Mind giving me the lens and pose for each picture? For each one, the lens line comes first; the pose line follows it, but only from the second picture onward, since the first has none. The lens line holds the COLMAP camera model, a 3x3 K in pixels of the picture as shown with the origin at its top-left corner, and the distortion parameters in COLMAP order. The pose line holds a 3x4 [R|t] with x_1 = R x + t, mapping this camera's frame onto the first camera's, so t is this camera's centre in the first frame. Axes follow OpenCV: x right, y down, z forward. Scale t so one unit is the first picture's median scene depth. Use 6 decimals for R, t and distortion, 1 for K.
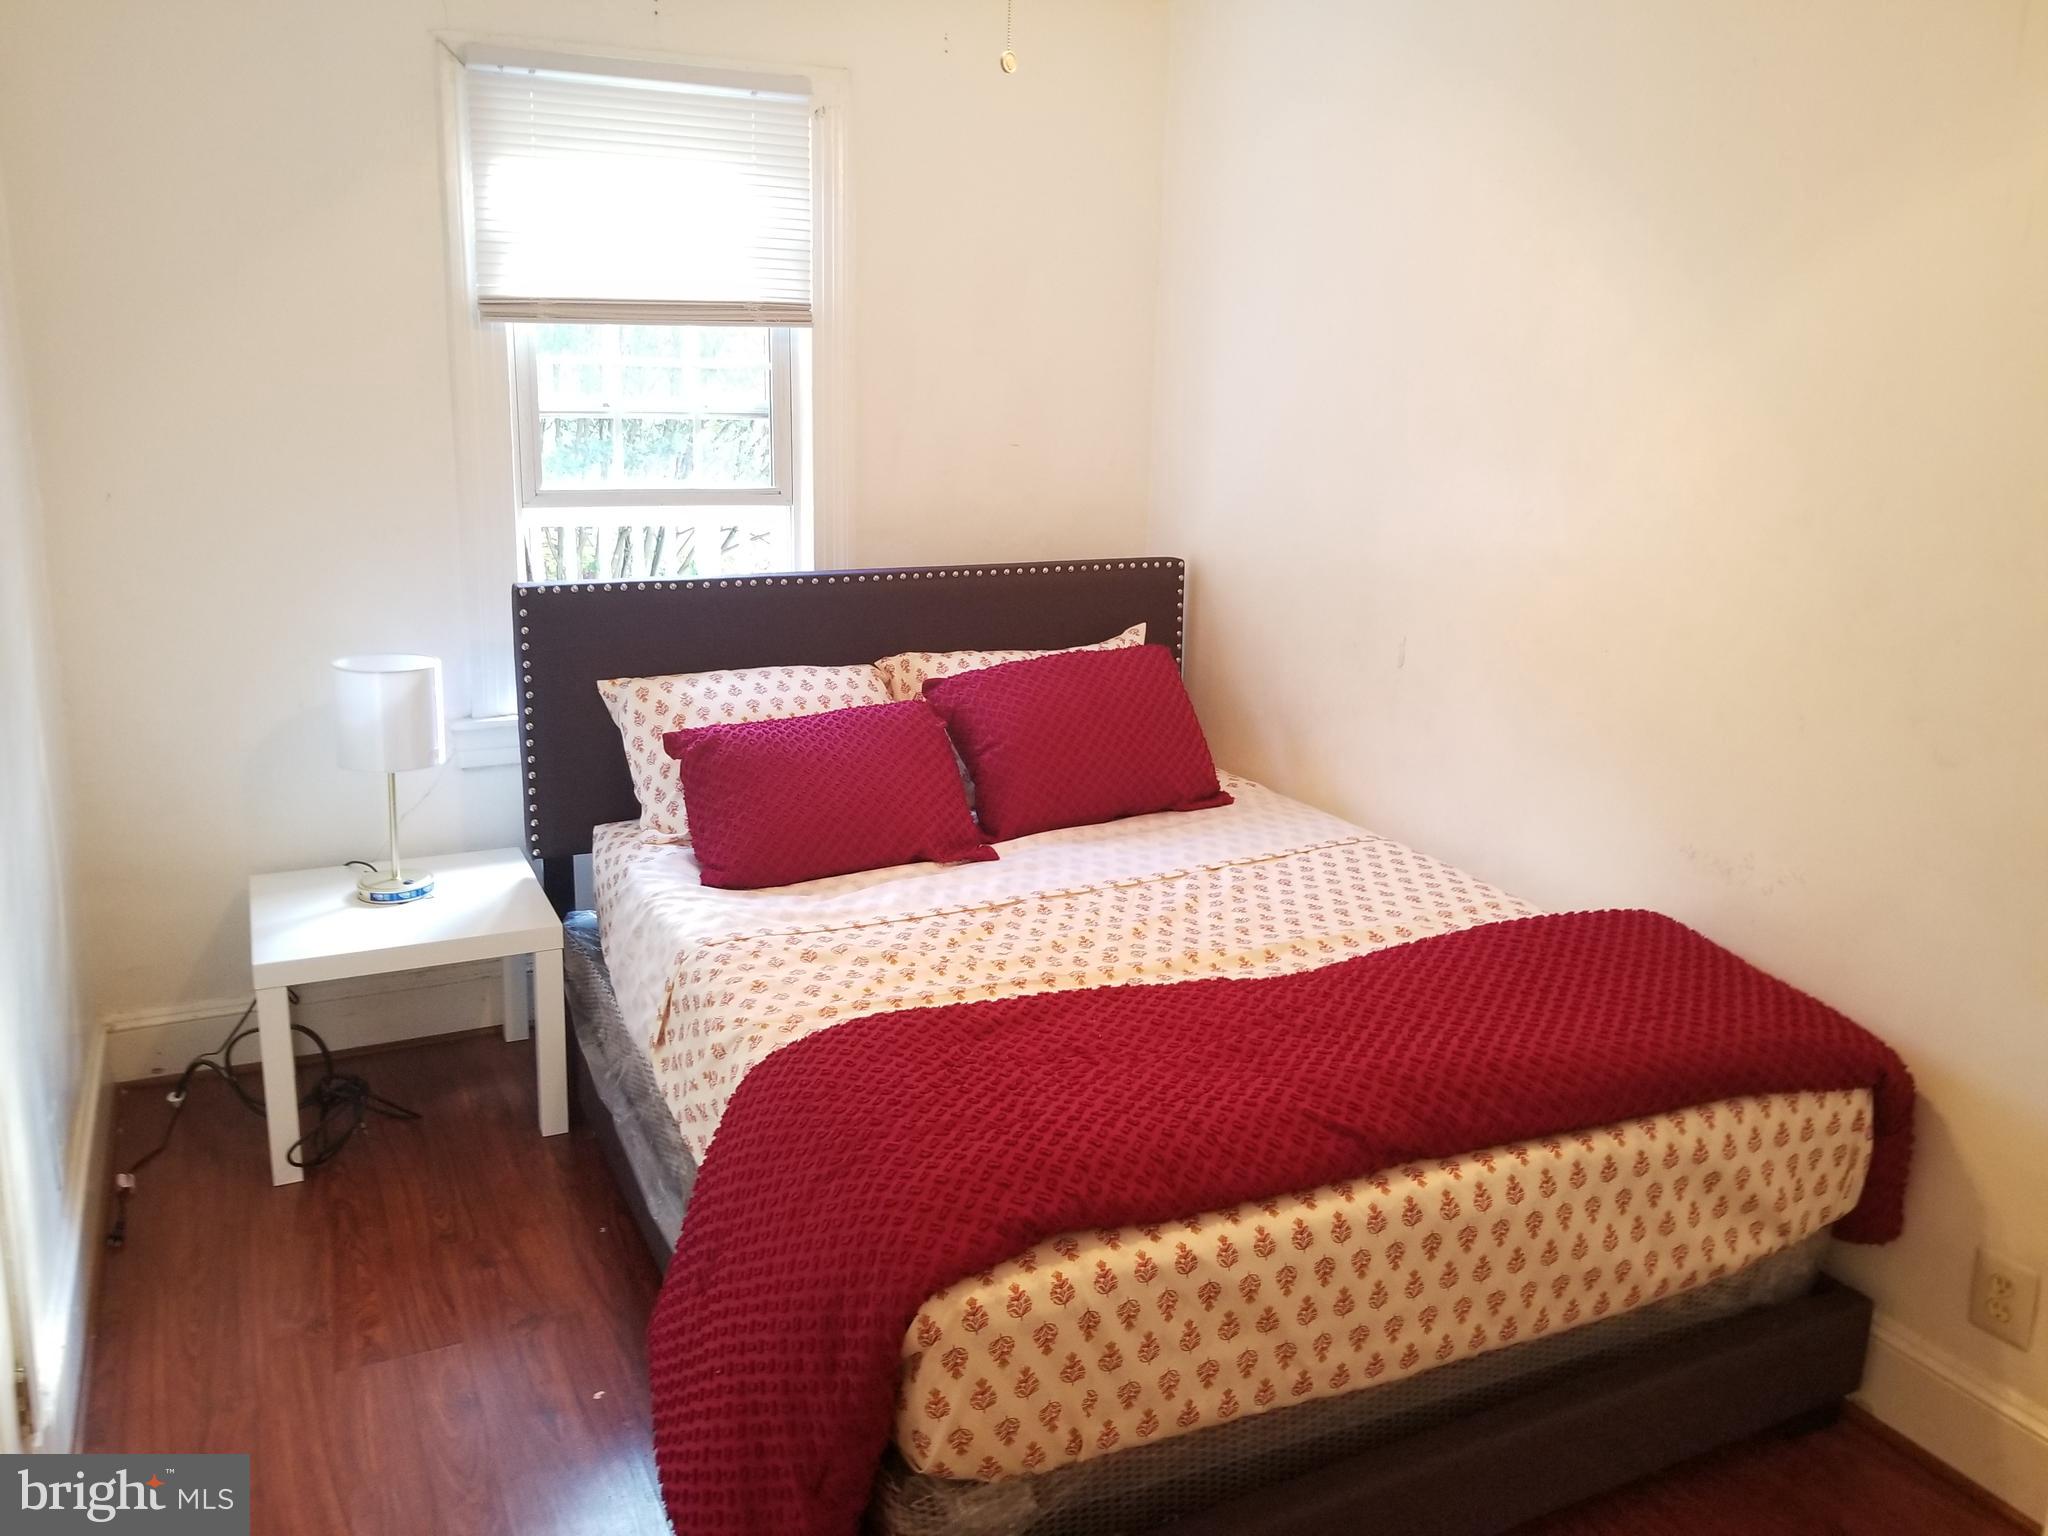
lens RADIAL K [[1592.2, 0, 1034.9], [0, 1592.2, 734.5], [0, 0, 1]] dist [0.077428, -0.144063]
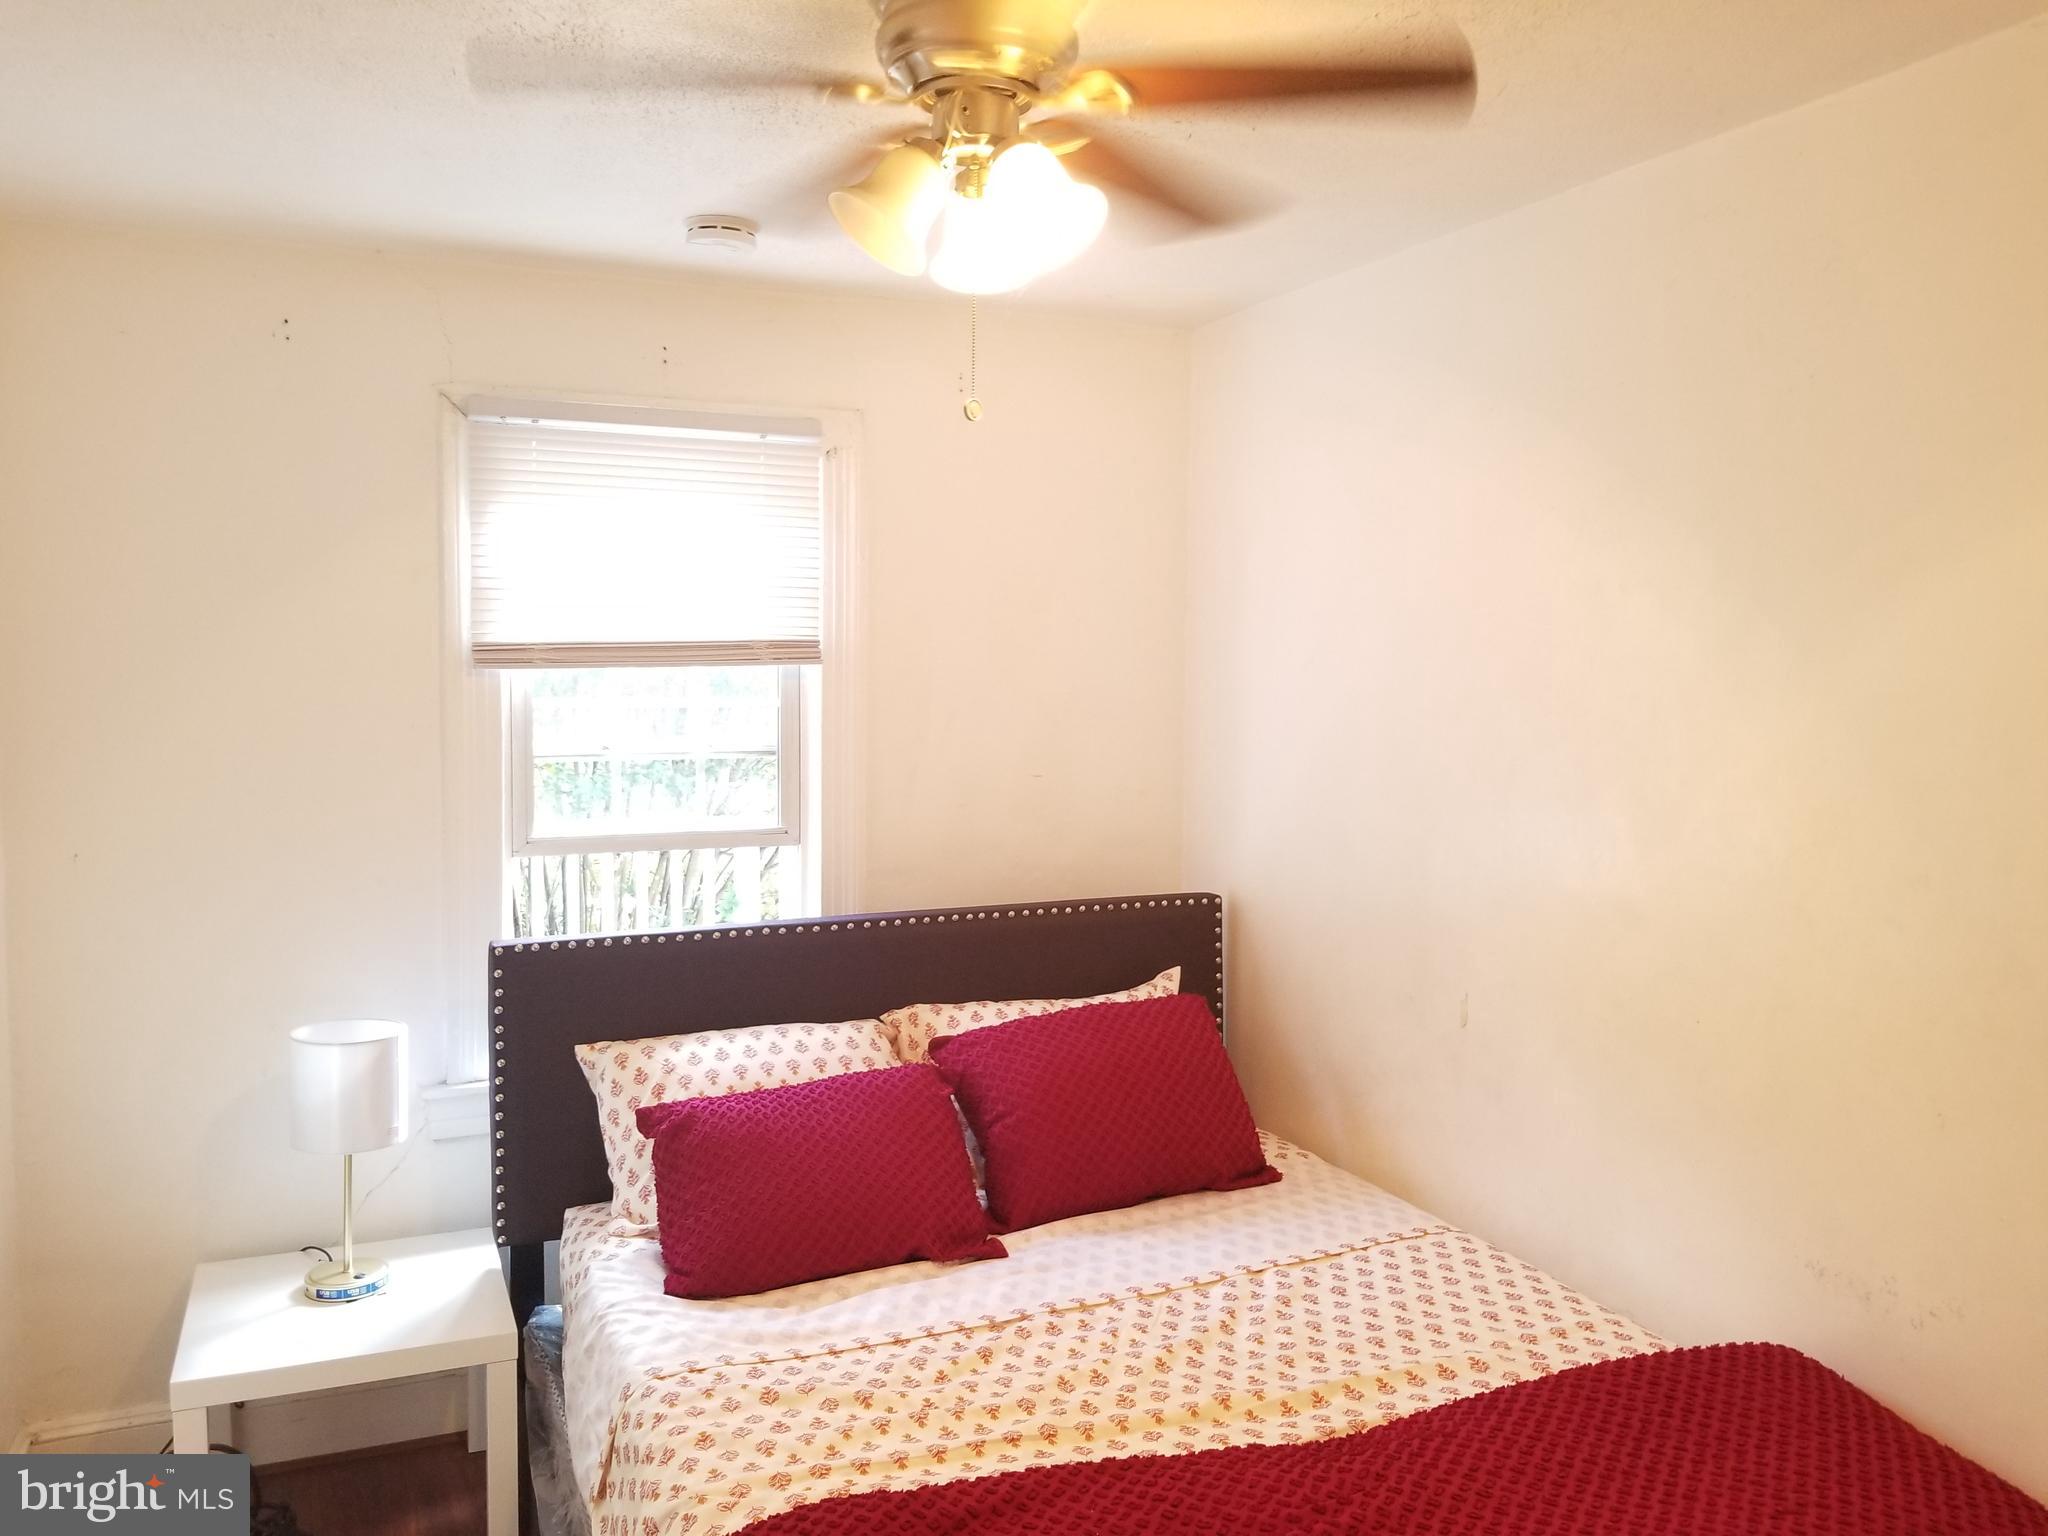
lens RADIAL K [[1592.2, 0, 998.3], [0, 1592.2, 744.8], [0, 0, 1]] dist [0.077428, -0.144063]
pose [[0.997502, -0.016826, -0.068600, 0.038447], [0.004655, 0.984760, -0.173857, -0.046581], [0.070479, 0.173103, 0.982379, 0.089429]]
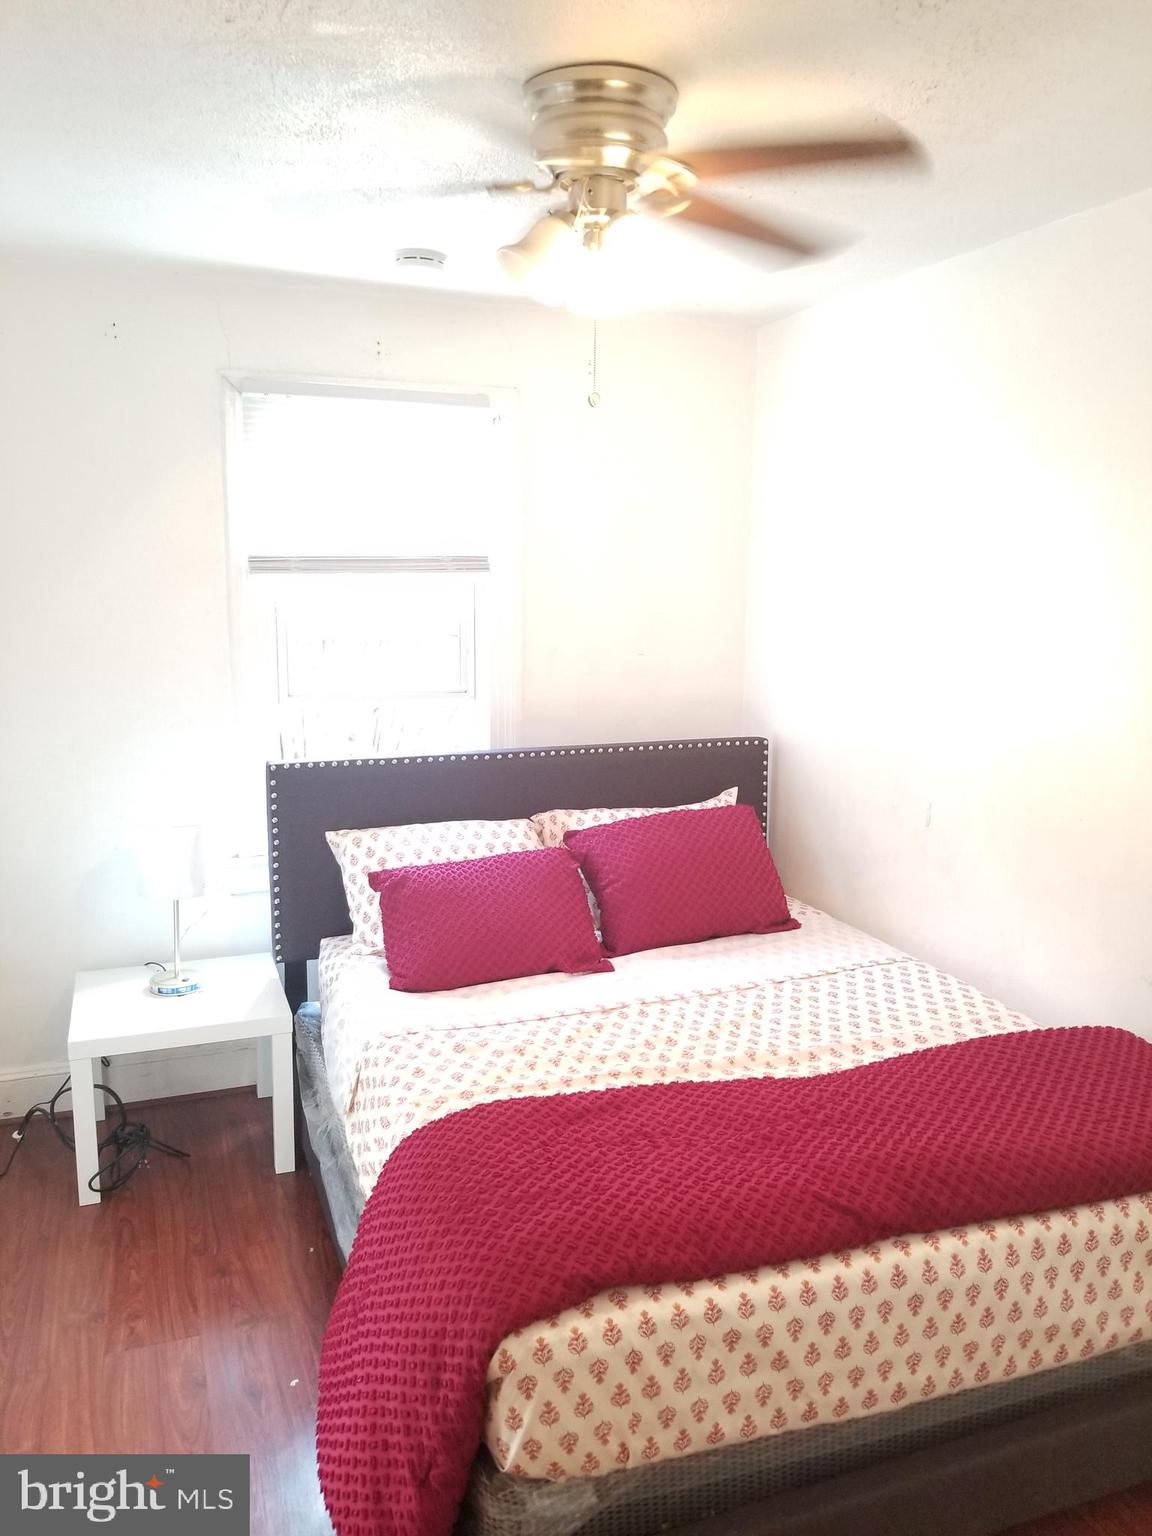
lens RADIAL K [[1194.1, 0, 589.7], [0, 1194.1, 768.7], [0, 0, 1]] dist [0.077428, -0.144063]
pose [[0.995559, 0.002287, -0.094116, 0.051296], [-0.008402, 0.997874, -0.064631, -0.025476], [0.093768, 0.065134, 0.993461, 0.002330]]
